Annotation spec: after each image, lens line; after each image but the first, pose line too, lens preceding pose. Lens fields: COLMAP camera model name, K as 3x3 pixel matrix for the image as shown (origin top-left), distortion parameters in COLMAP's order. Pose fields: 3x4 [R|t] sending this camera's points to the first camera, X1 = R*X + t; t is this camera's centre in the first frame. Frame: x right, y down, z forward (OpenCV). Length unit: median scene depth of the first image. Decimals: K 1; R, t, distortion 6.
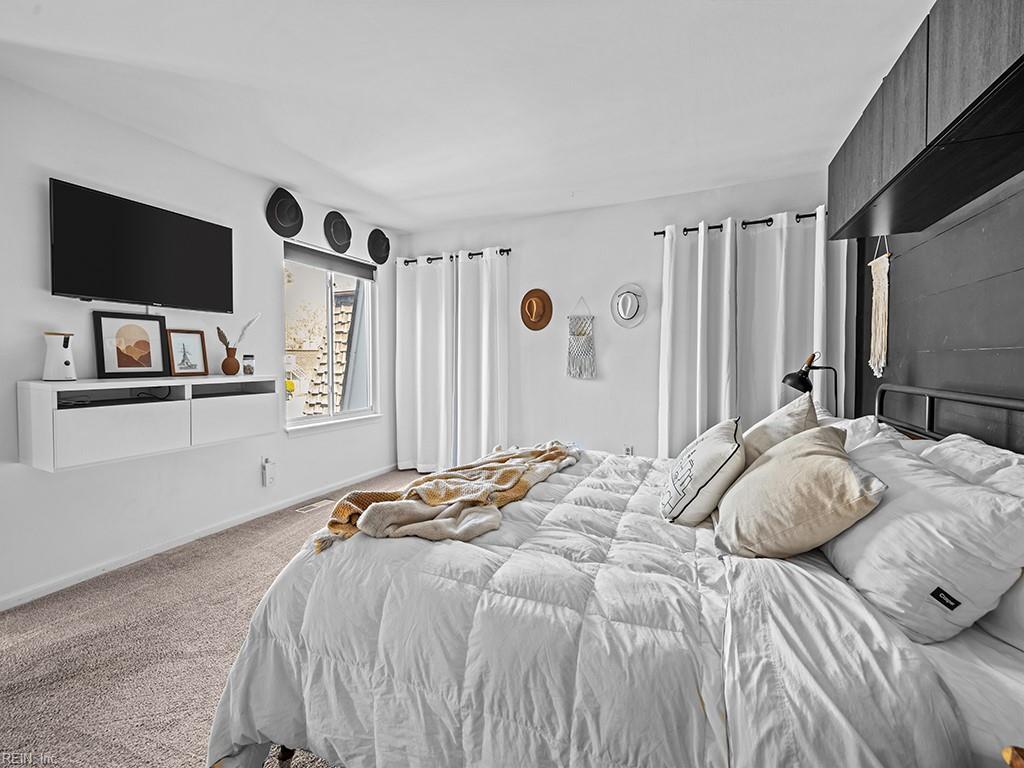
lens RADIAL K [[432.0, 0, 504.7], [0, 432.0, 363.7], [0, 0, 1]] dist [-0.000566, 0.000072]
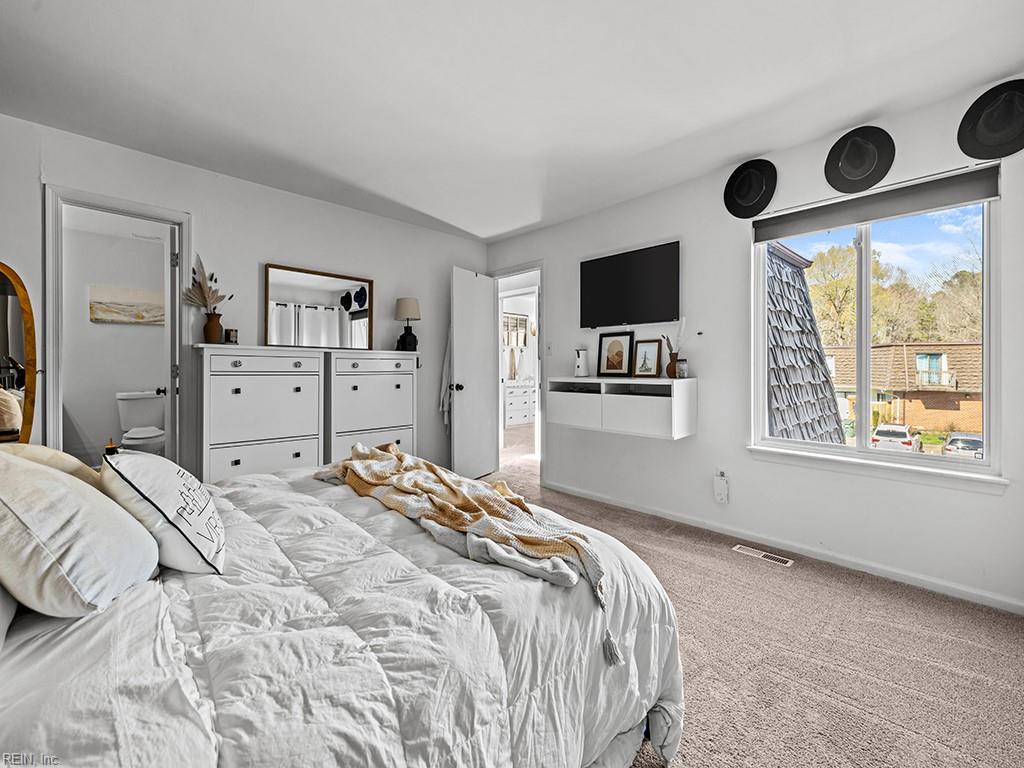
lens RADIAL K [[432.0, 0, 504.7], [0, 432.0, 363.7], [0, 0, 1]] dist [-0.000566, 0.000072]
pose [[-0.383822, -0.008019, -0.923372, 0.565939], [-0.006669, 0.999960, -0.005912, -0.000923], [0.923383, 0.003889, -0.383860, 1.120175]]
